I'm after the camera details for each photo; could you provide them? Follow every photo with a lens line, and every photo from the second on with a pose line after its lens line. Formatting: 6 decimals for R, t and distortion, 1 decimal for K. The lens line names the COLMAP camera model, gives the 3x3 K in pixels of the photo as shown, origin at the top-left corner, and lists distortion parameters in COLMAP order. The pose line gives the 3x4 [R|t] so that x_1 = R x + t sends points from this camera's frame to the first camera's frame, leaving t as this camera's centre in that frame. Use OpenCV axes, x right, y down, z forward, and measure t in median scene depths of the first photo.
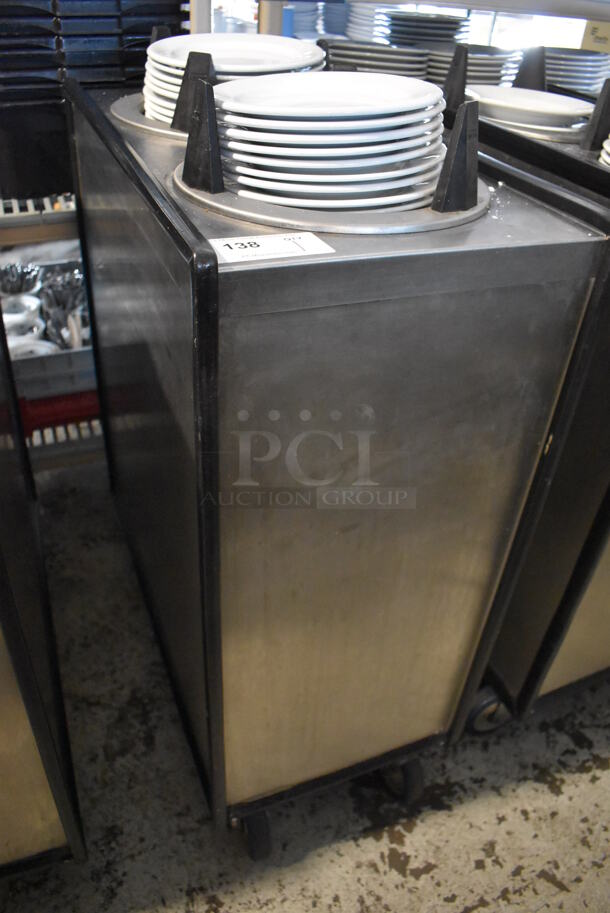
lens RADIAL K [[710.8, 0, 305.0], [0, 710.8, 456.5], [0, 0, 1]] dist [-0.091189, 0.008273]
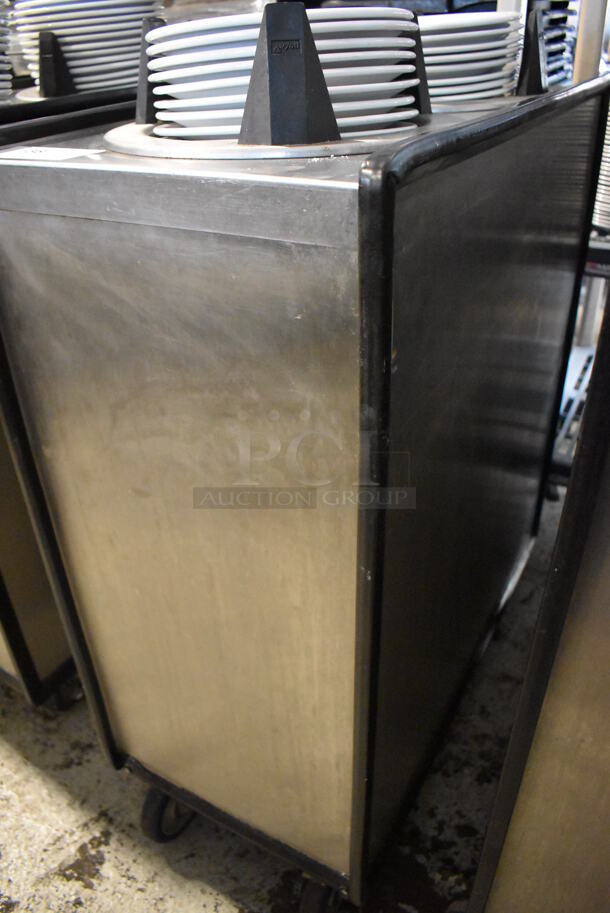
lens RADIAL K [[702.9, 0, 305.0], [0, 702.9, 456.5], [0, 0, 1]] dist [-0.077295, 0.002139]
pose [[0.607045, 0.351086, -0.712906, 0.561771], [-0.416230, 0.904683, 0.091109, -0.075946], [0.676941, 0.241426, 0.695316, 0.350821]]
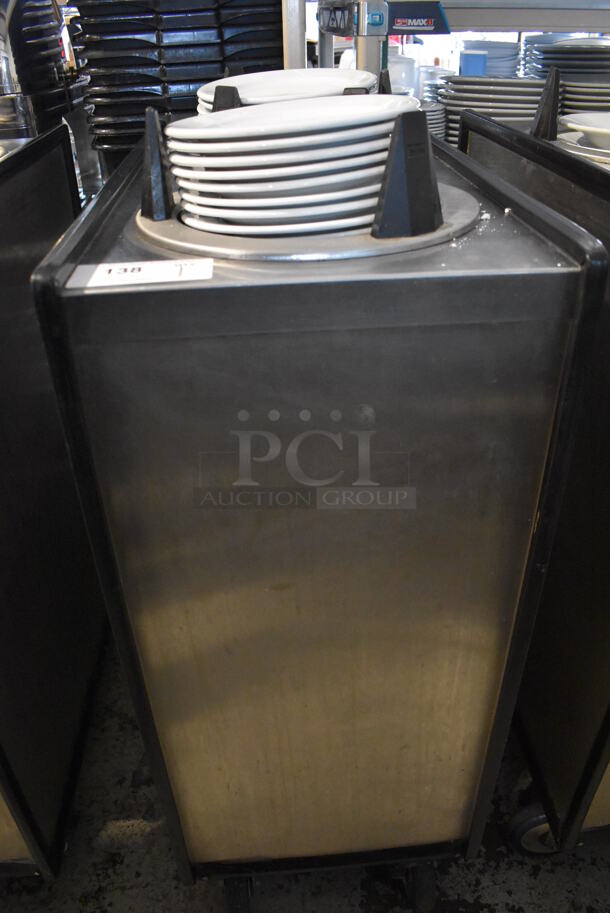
lens RADIAL K [[710.8, 0, 305.0], [0, 710.8, 456.5], [0, 0, 1]] dist [-0.091189, 0.008273]
pose [[0.946115, 0.095418, -0.309453, 0.244175], [-0.115933, 0.992070, -0.048553, -0.016305], [0.302366, 0.081812, 0.949674, 0.099680]]
